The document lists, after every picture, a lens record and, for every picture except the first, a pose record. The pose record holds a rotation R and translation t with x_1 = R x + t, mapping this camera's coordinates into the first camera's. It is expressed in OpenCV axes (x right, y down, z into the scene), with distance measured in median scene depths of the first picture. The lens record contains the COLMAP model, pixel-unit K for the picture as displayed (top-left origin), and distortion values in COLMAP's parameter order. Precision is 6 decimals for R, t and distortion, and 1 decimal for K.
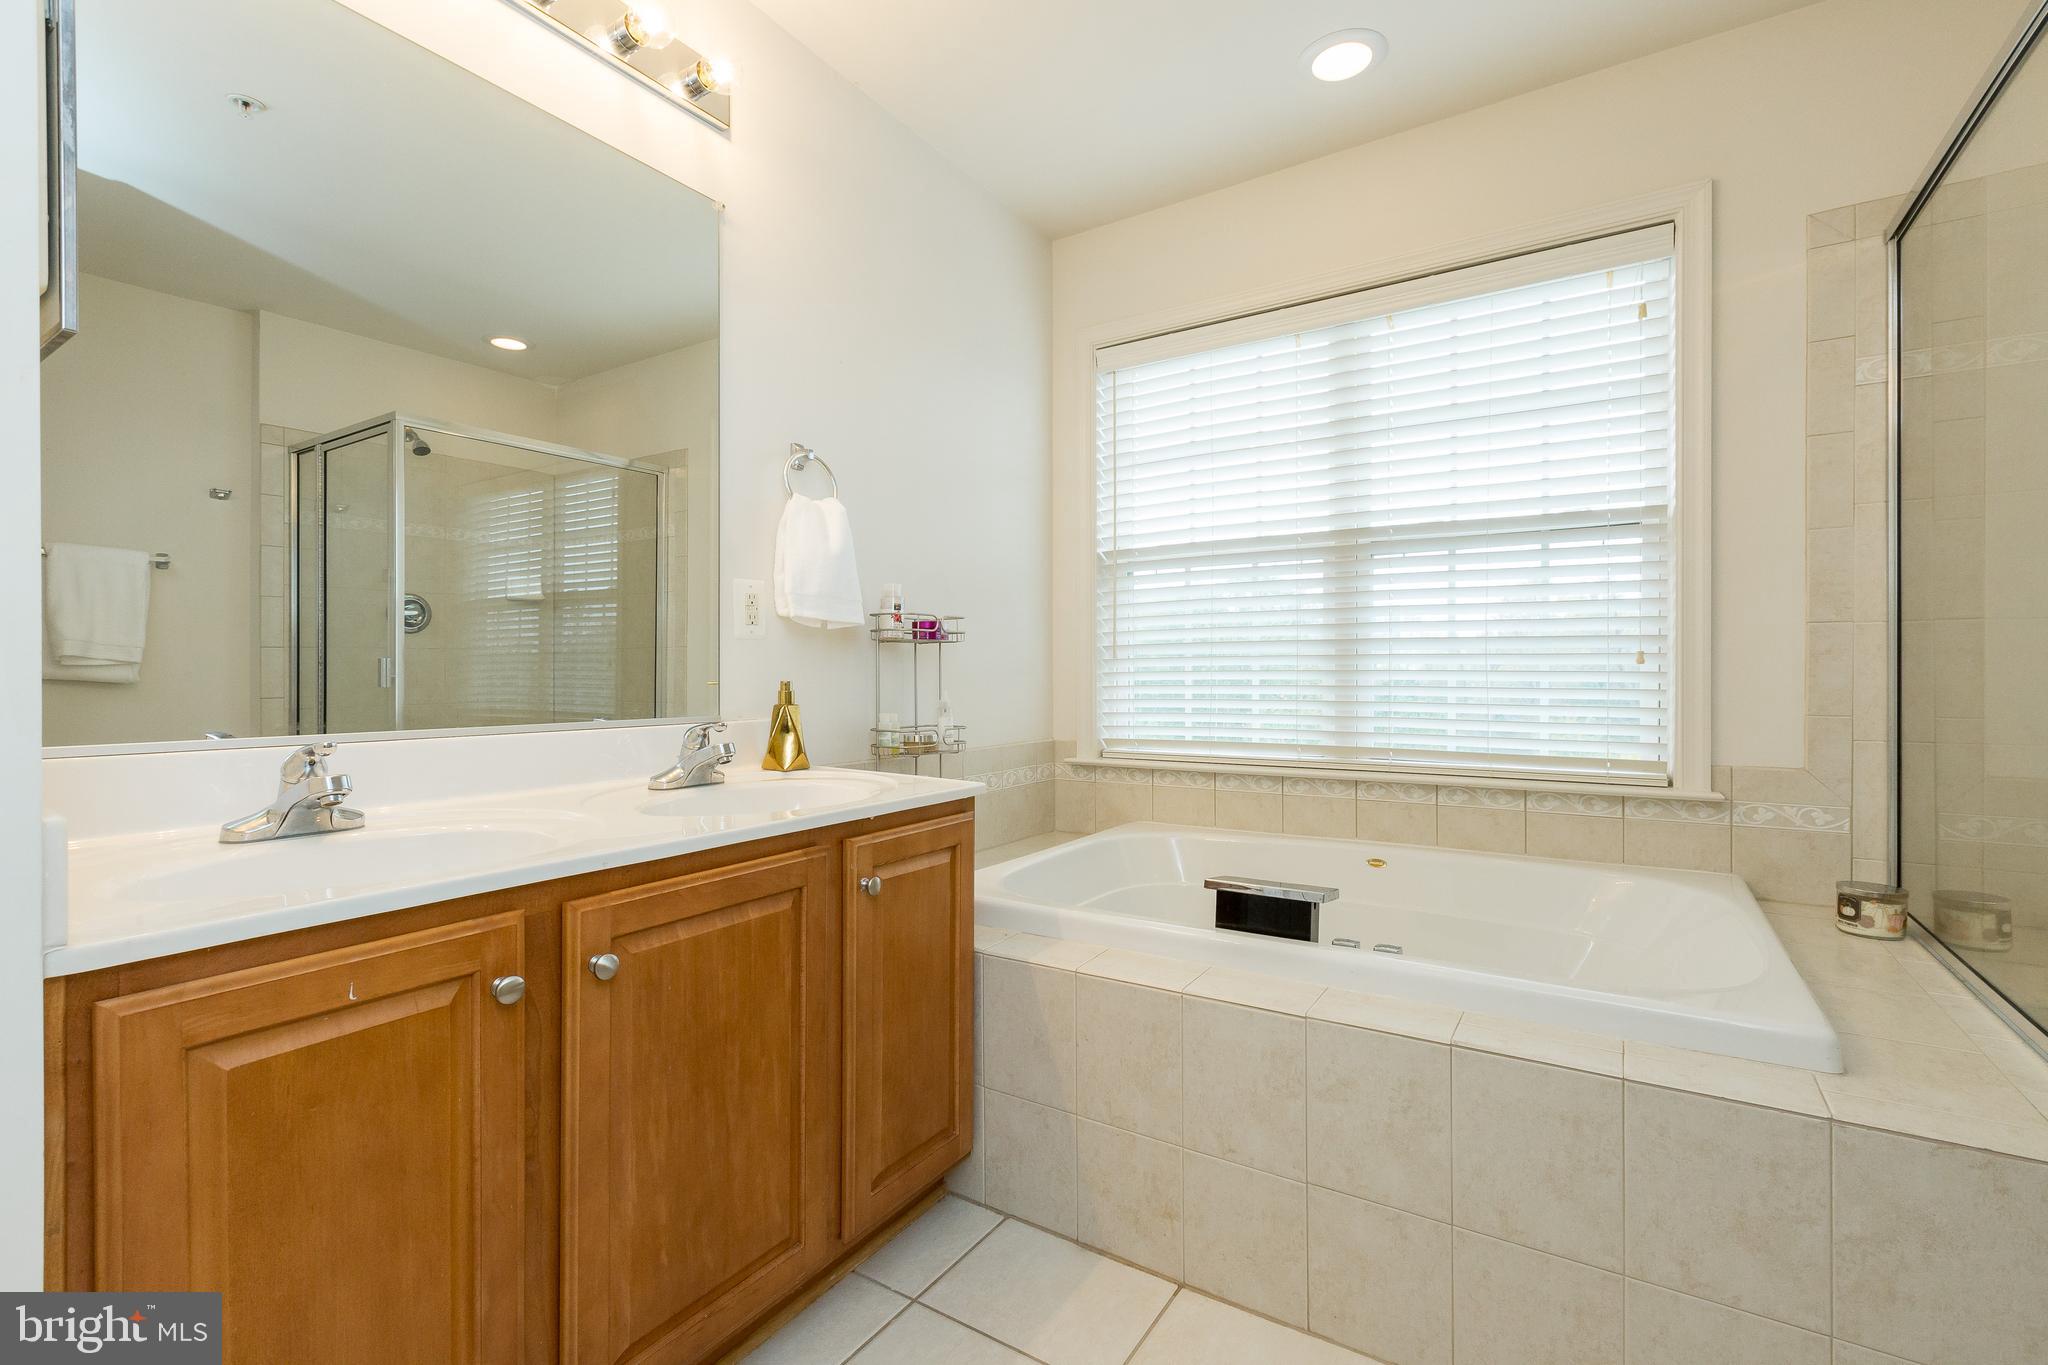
lens RADIAL K [[926.3, 0, 1030.9], [0, 926.3, 676.4], [0, 0, 1]] dist [0.002230, 0.002304]
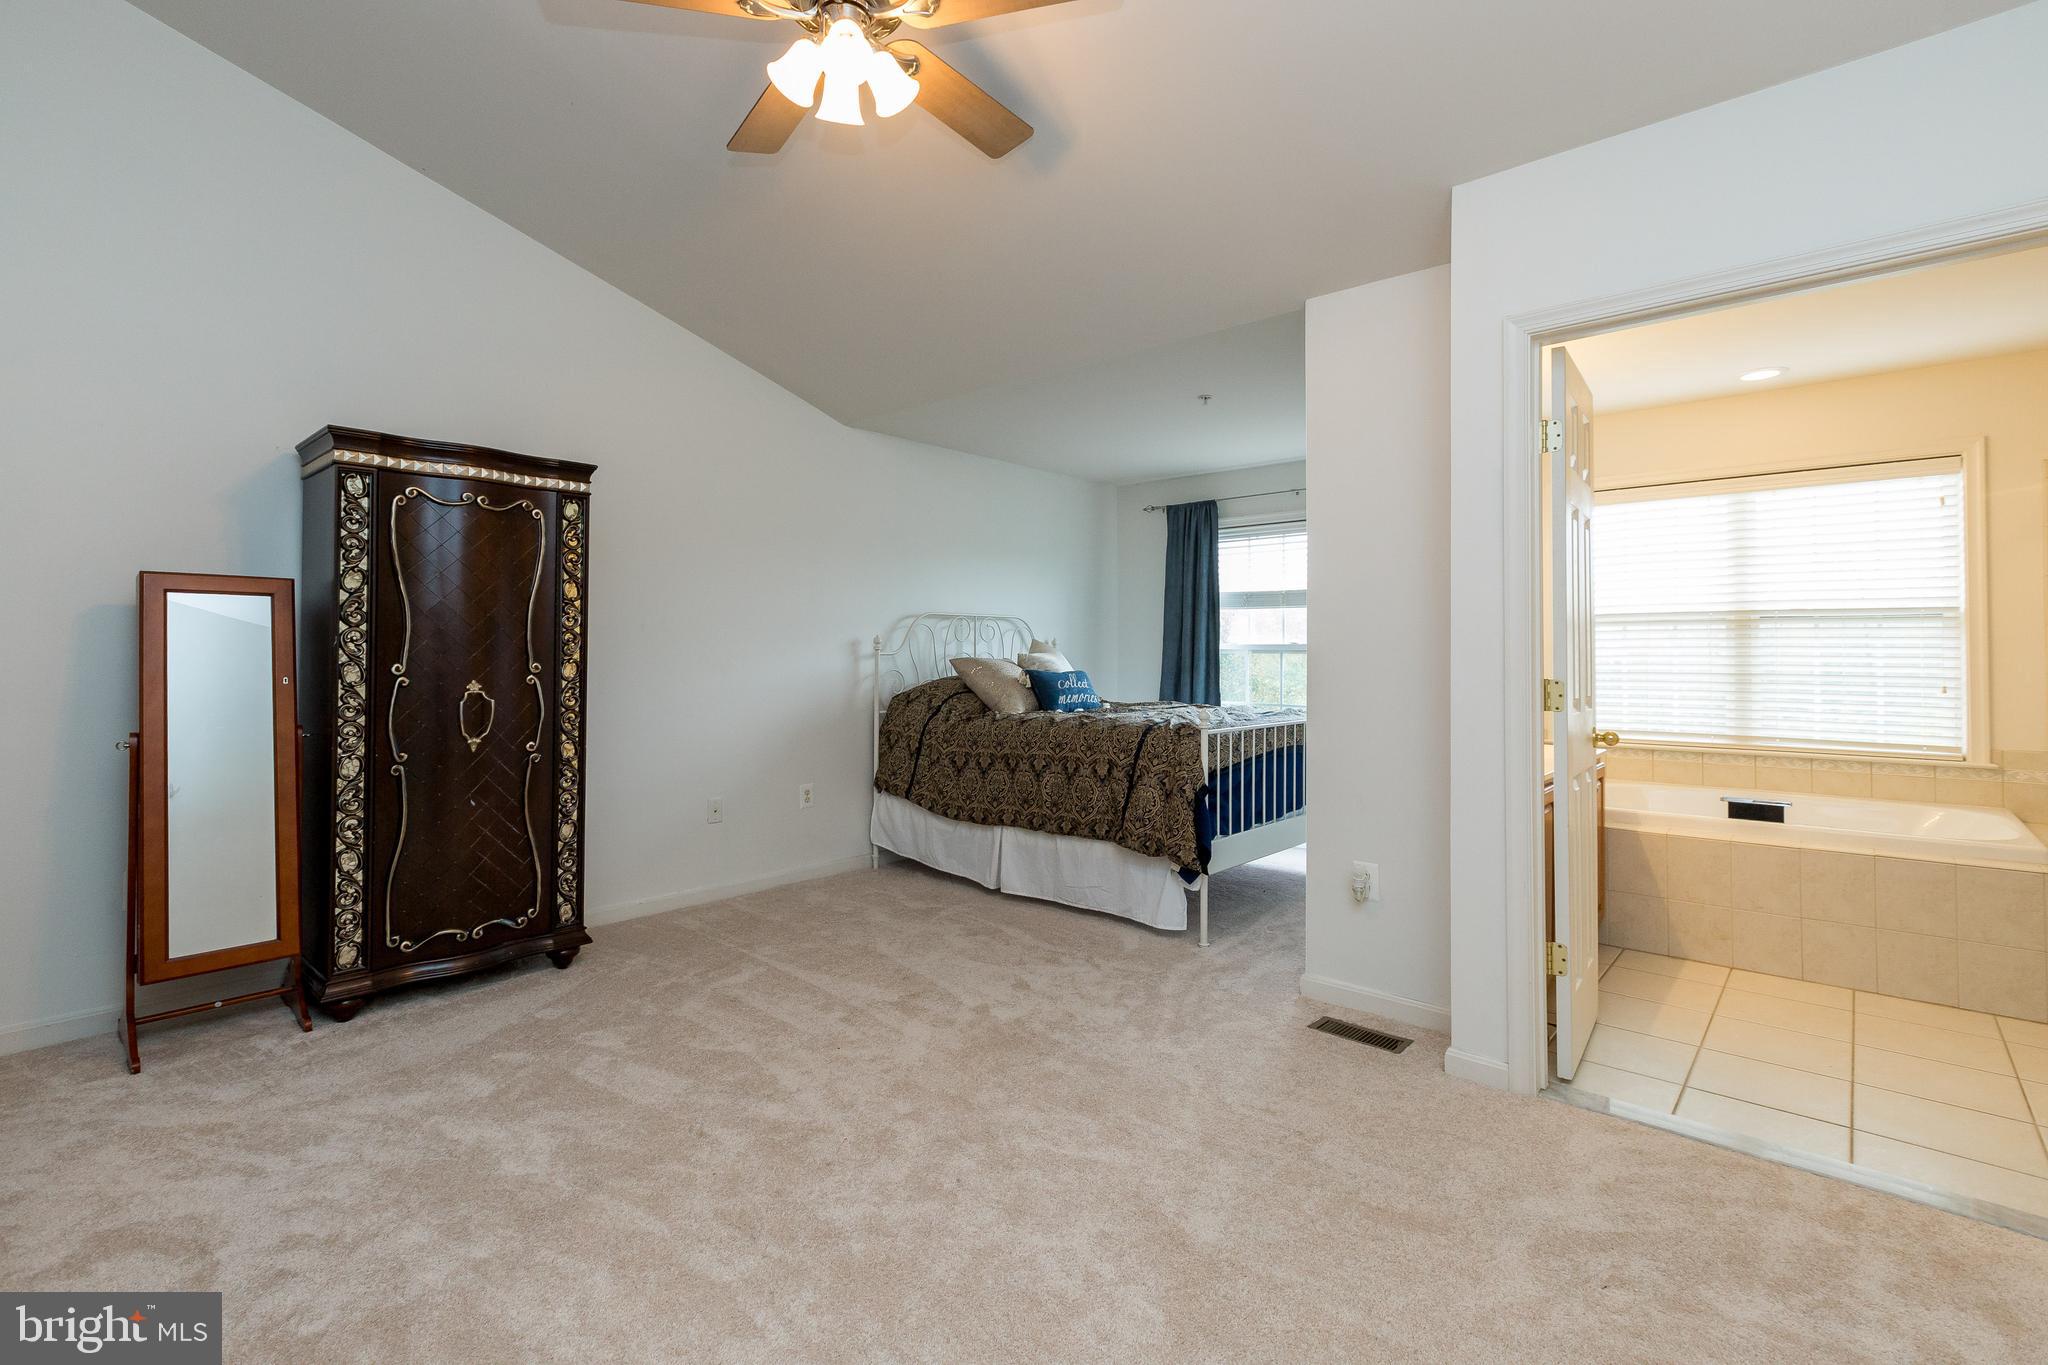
lens RADIAL K [[926.3, 0, 1041.6], [0, 926.3, 639.9], [0, 0, 1]] dist [0.002230, 0.002304]
pose [[0.987795, 0.000845, -0.155759, -0.808074], [-0.004265, 0.999757, -0.021628, -0.071052], [0.155703, 0.022028, 0.987558, -1.080552]]
